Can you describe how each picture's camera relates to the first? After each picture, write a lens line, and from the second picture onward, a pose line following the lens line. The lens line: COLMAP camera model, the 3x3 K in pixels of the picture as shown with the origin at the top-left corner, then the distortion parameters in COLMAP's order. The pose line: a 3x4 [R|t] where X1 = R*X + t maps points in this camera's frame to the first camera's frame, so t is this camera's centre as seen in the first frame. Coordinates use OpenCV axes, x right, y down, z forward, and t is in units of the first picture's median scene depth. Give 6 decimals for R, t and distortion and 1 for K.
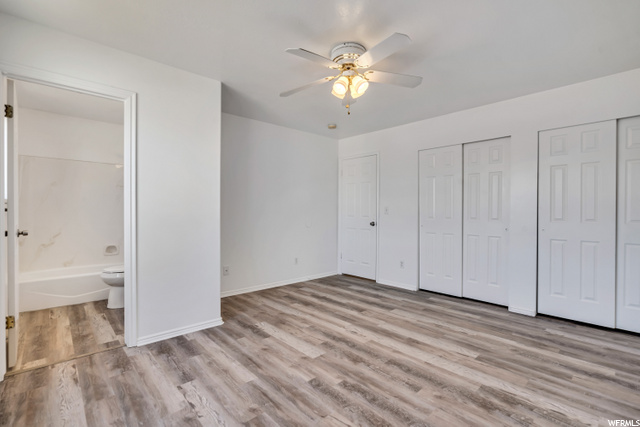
lens RADIAL K [[296.3, 0, 318.0], [0, 296.3, 213.8], [0, 0, 1]] dist [-0.009124, 0.001354]
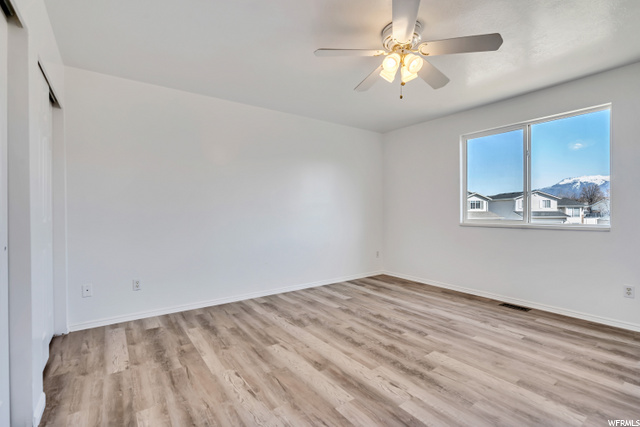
lens RADIAL K [[296.3, 0, 318.0], [0, 296.3, 213.8], [0, 0, 1]] dist [-0.009124, 0.001354]
pose [[-0.992664, -0.003214, 0.120859, 0.260092], [-0.001119, 0.999848, 0.017401, -0.000413], [-0.120897, 0.017138, -0.992517, 2.043376]]
